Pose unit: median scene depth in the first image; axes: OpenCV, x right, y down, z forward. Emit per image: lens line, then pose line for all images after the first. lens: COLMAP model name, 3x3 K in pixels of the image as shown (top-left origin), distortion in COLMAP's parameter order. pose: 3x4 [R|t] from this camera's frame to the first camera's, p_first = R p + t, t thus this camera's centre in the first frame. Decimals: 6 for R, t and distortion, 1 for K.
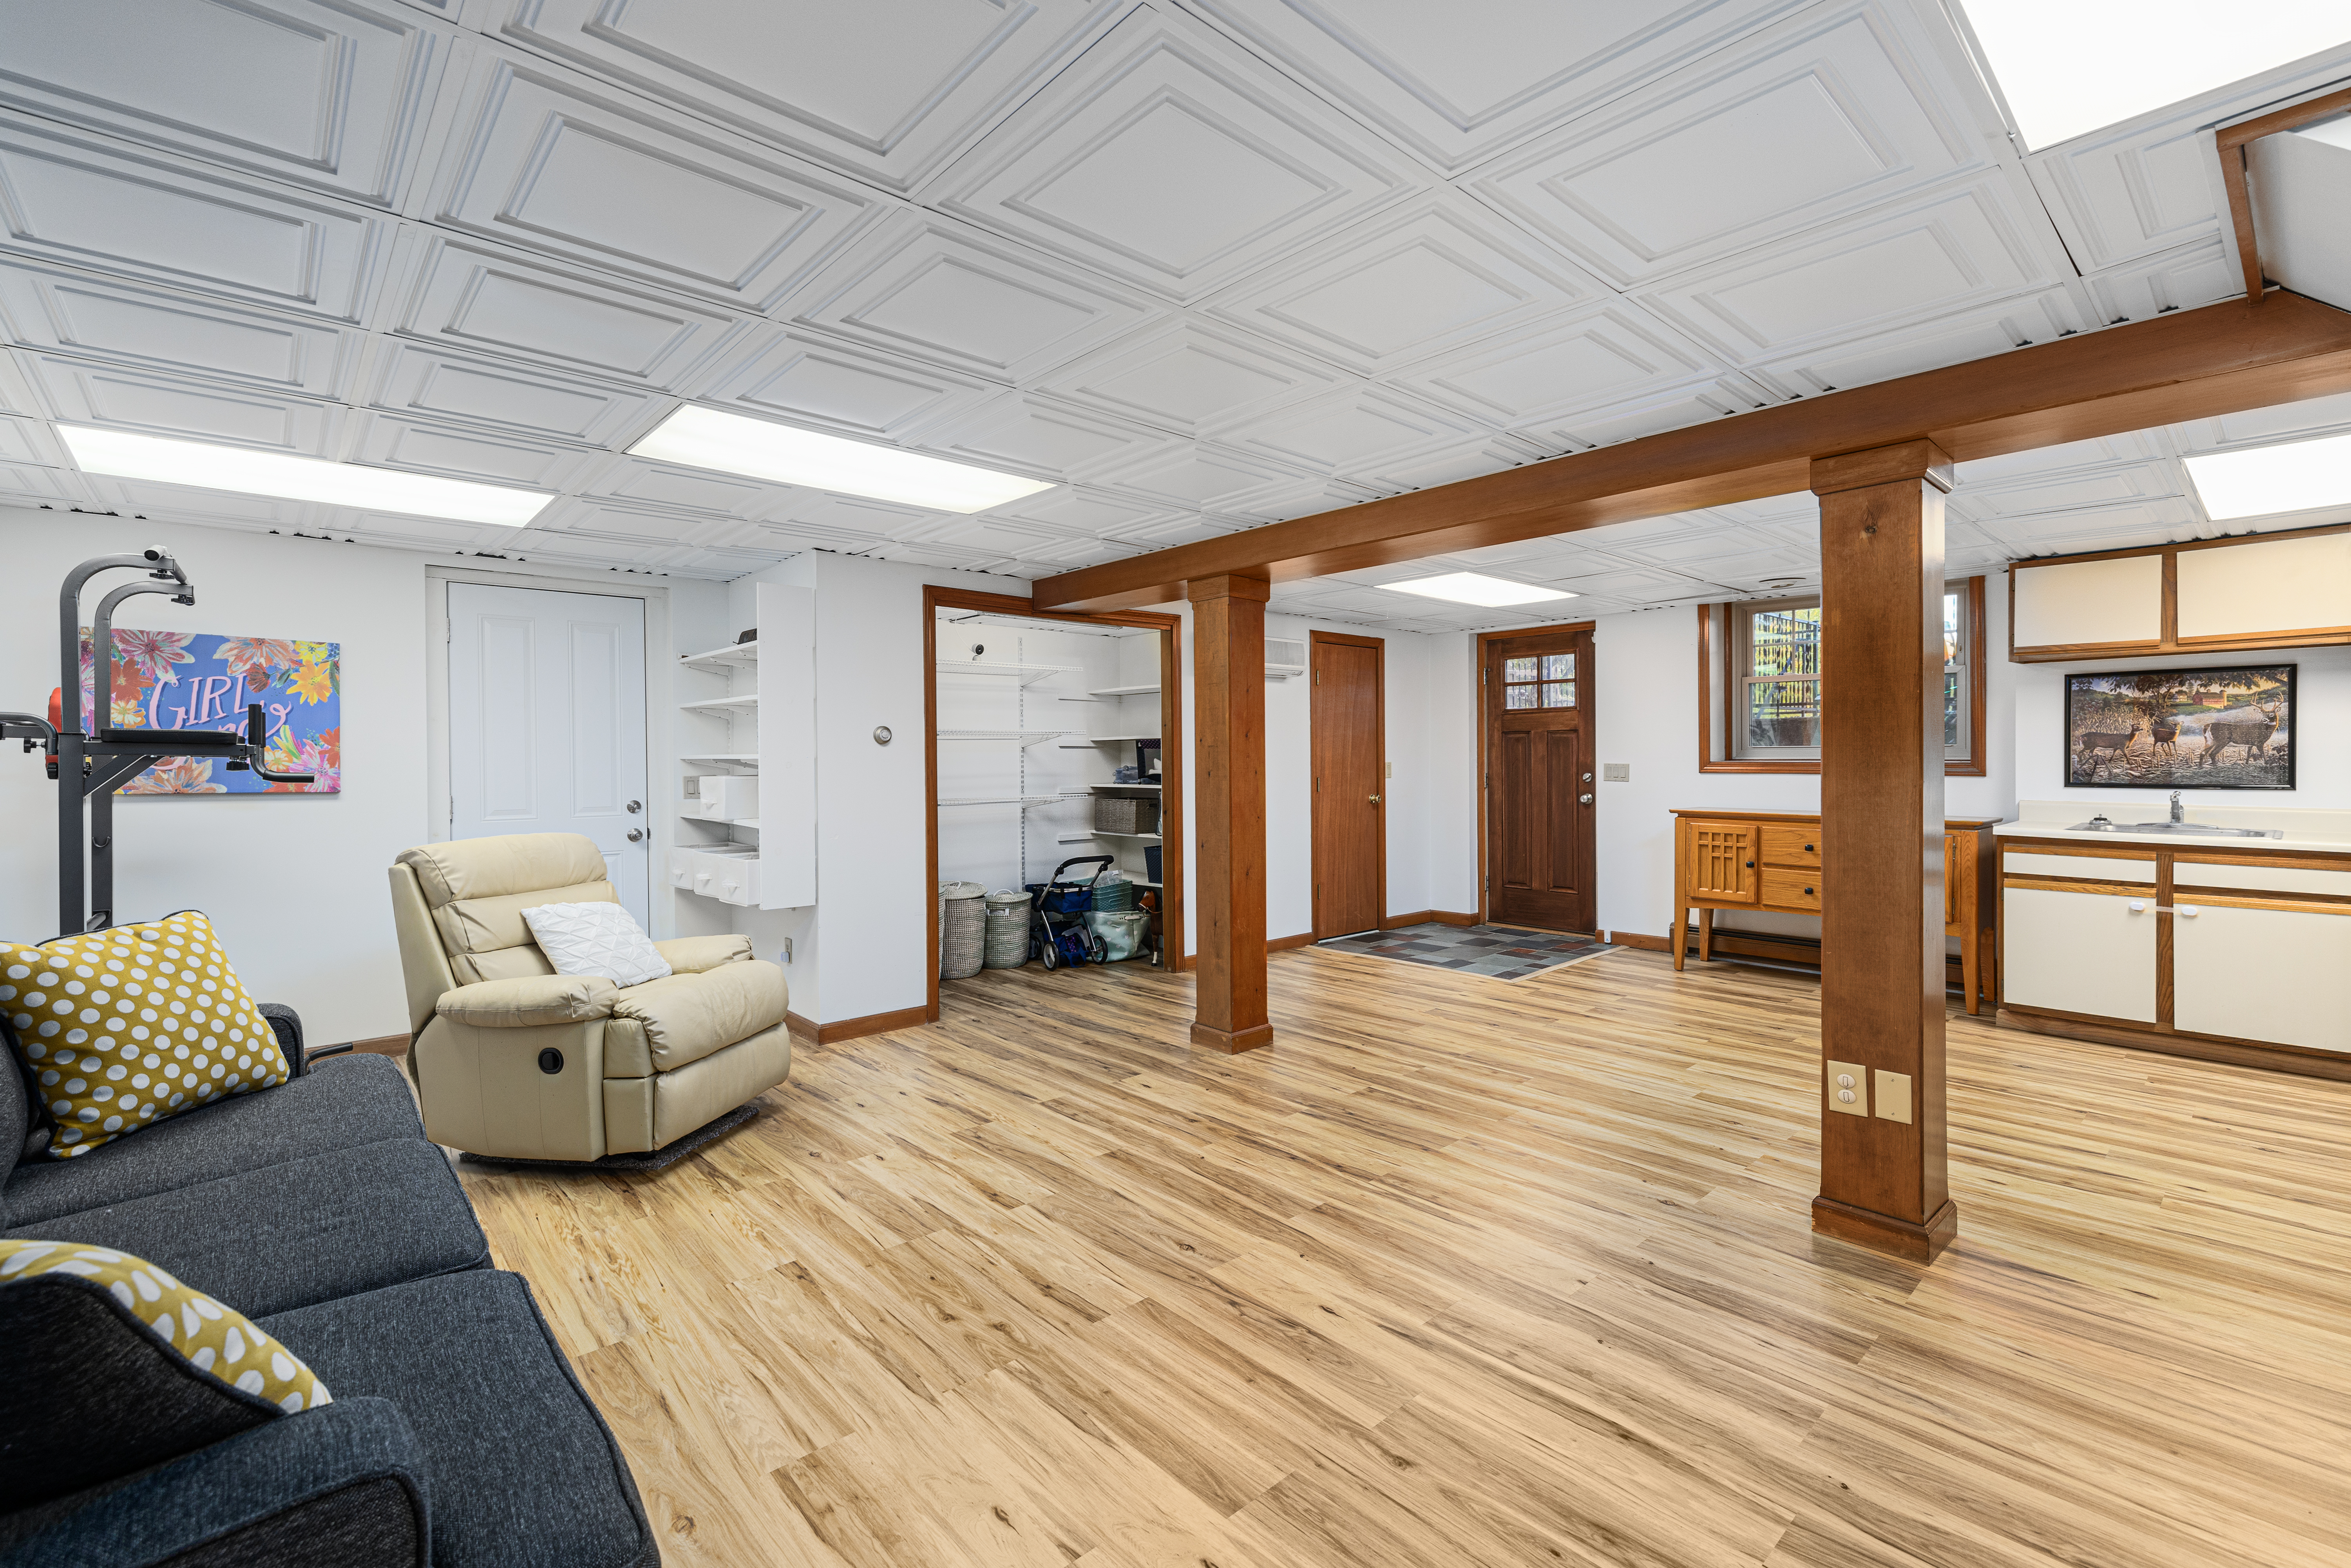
lens RADIAL K [[1038.7, 0, 1161.8], [0, 1038.7, 771.1], [0, 0, 1]] dist [0.001582, 0.000427]
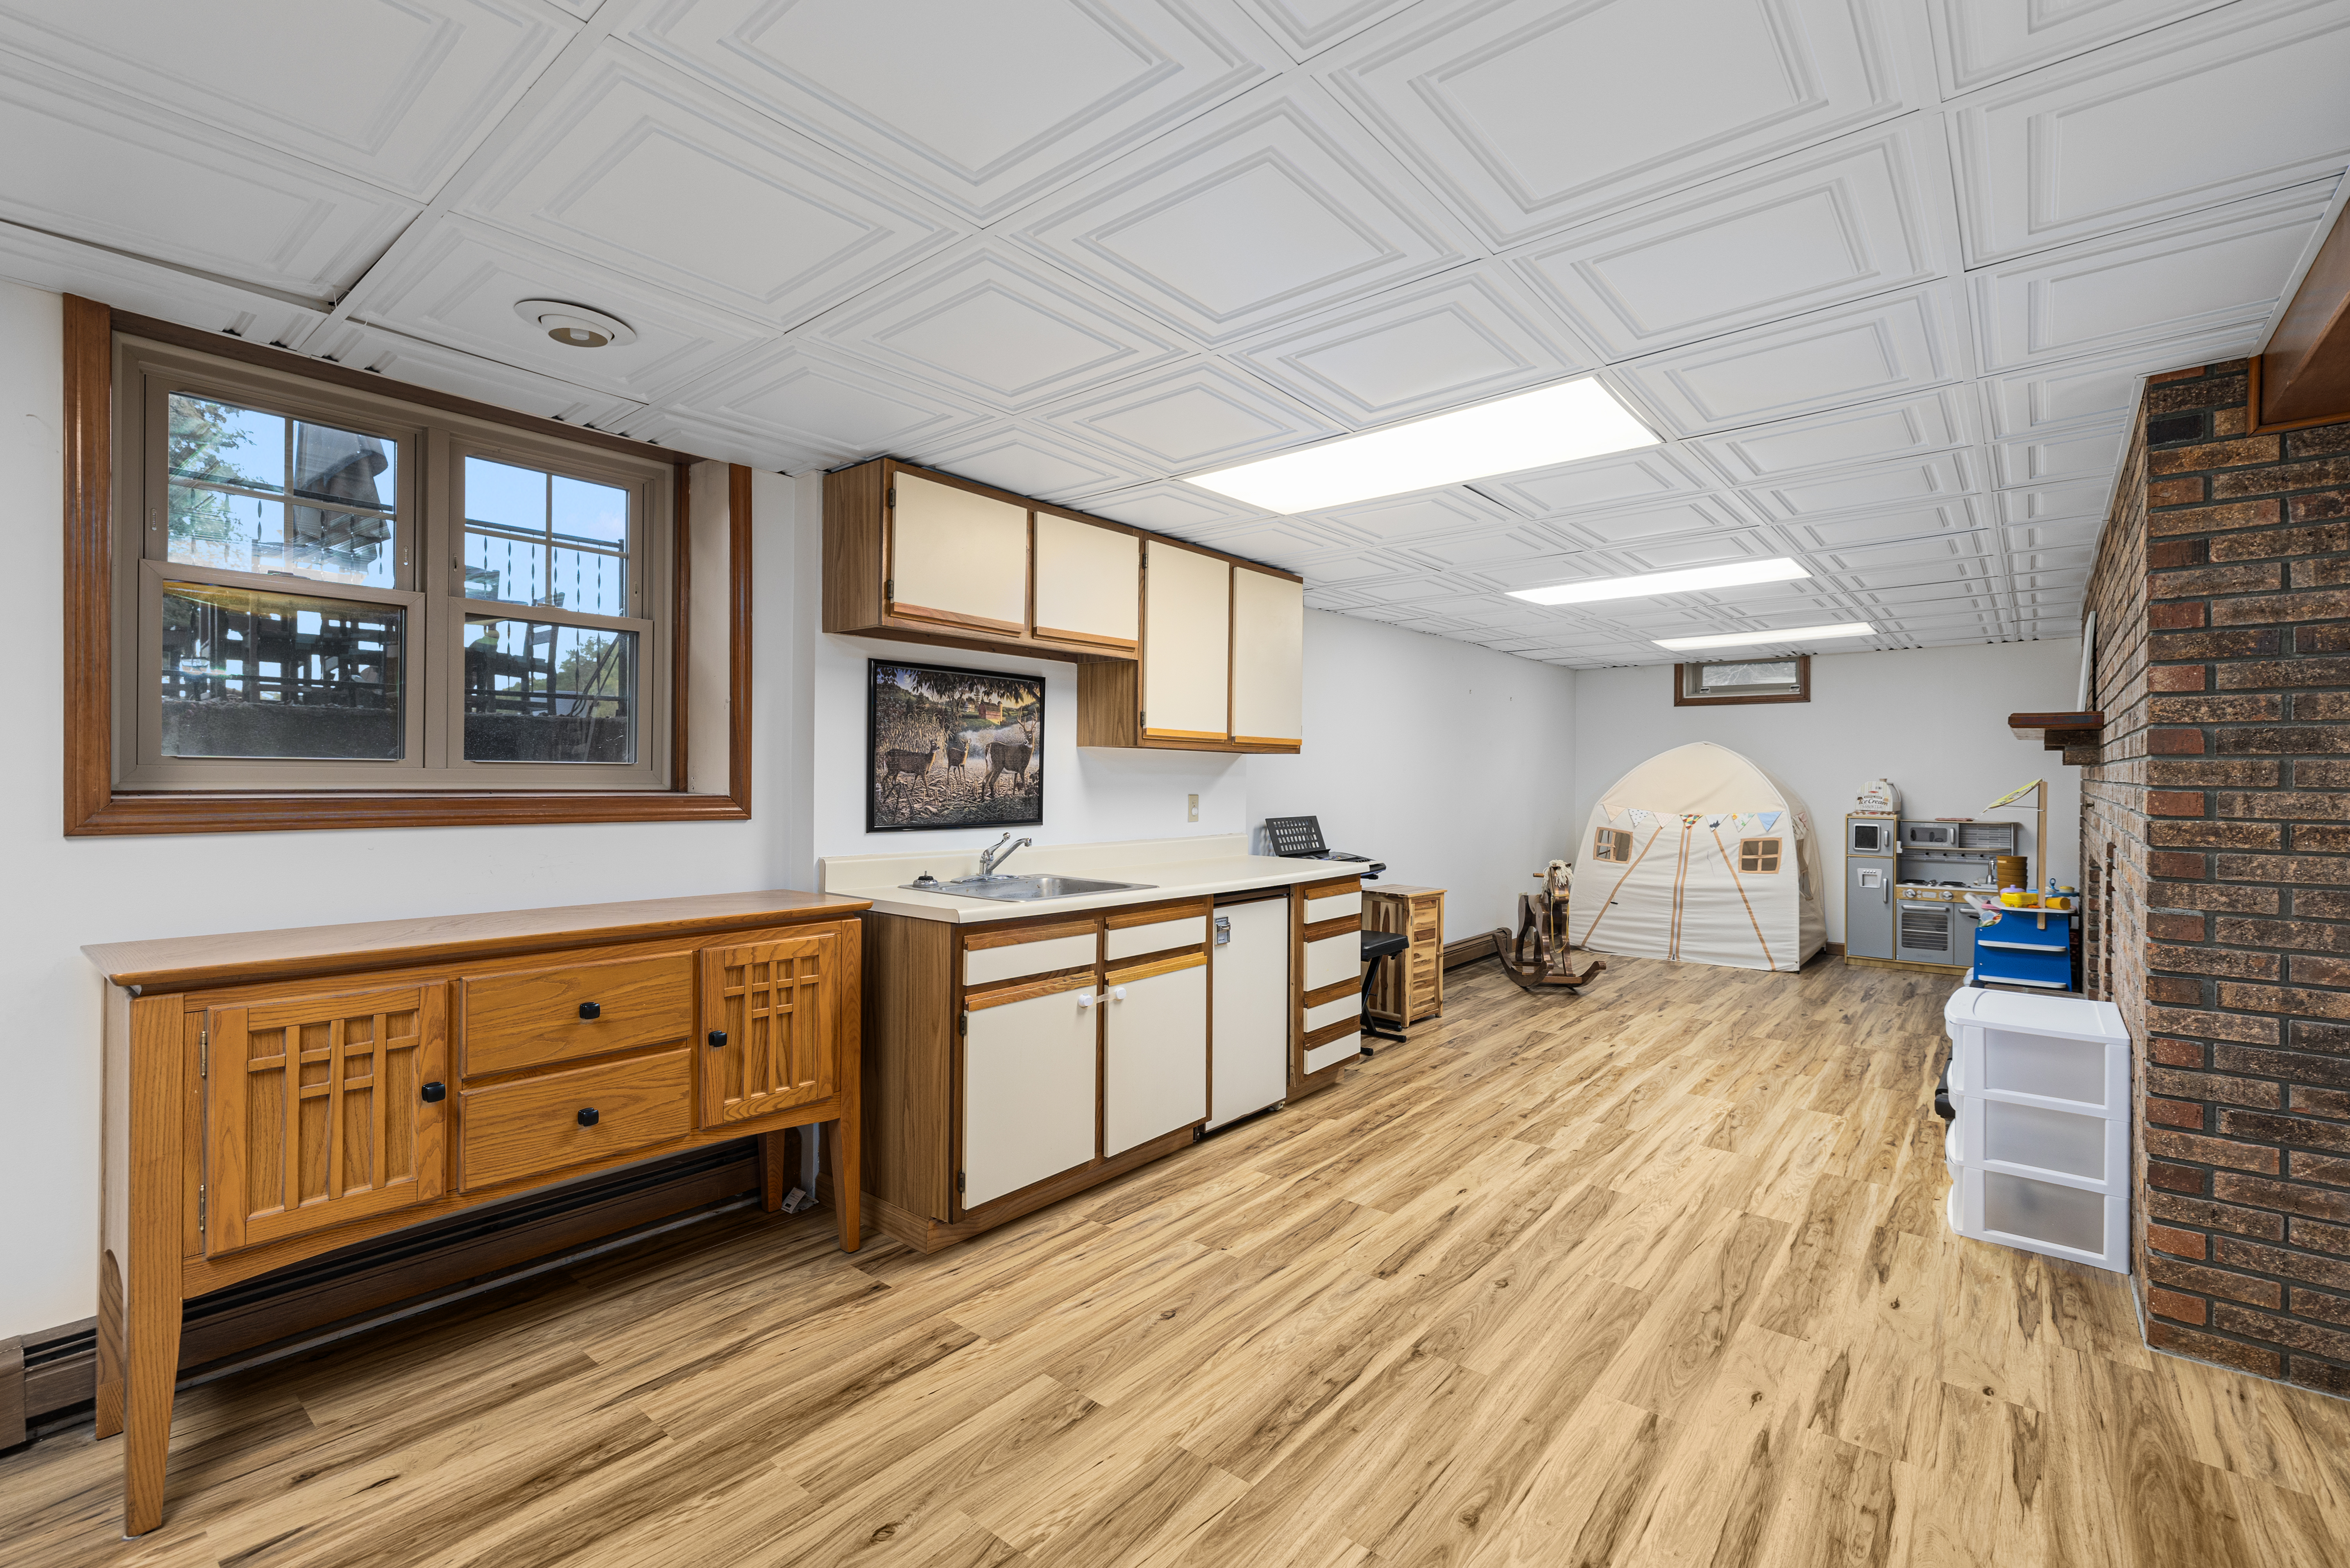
lens RADIAL K [[1038.2, 0, 1166.2], [0, 1038.2, 774.3], [0, 0, 1]] dist [0.001582, 0.000427]
pose [[-0.144318, 0.005371, 0.989517, 0.219754], [0.005786, 0.999973, -0.004584, -0.018157], [-0.989514, 0.005063, -0.144346, 0.979826]]
